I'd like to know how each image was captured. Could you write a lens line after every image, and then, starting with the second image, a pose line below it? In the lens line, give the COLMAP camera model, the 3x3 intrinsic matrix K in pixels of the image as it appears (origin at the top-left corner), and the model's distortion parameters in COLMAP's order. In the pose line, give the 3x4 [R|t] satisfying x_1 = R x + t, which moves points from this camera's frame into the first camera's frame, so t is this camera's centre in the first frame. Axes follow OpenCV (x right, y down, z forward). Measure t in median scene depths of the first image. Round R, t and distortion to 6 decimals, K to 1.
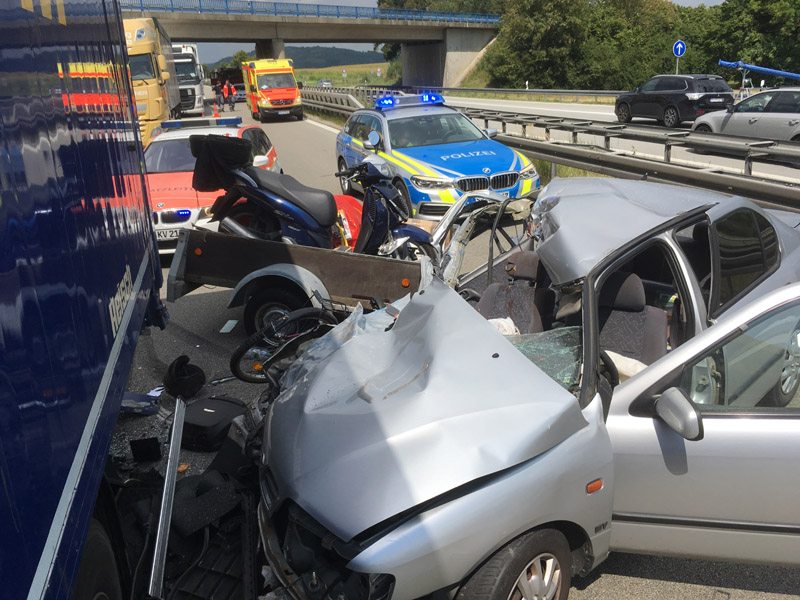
lens RADIAL K [[677.9, 0, 401.0], [0, 677.9, 301.4], [0, 0, 1]] dist [0.033820, -0.056093]
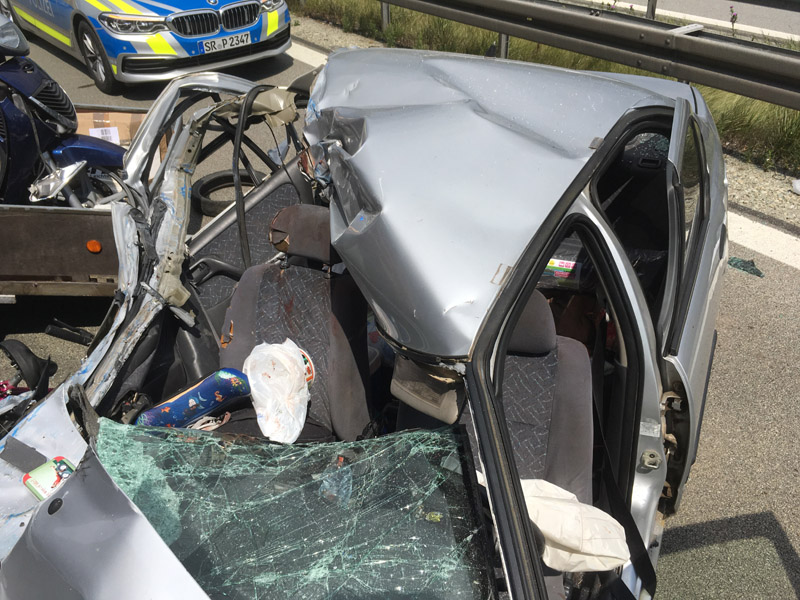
lens RADIAL K [[677.9, 0, 402.9], [0, 677.9, 298.5], [0, 0, 1]] dist [0.033820, -0.056093]
pose [[0.934072, -0.169829, 0.314115, 0.037046], [0.085687, 0.960563, 0.264531, -0.068371], [-0.346653, -0.220176, 0.911787, 0.225820]]
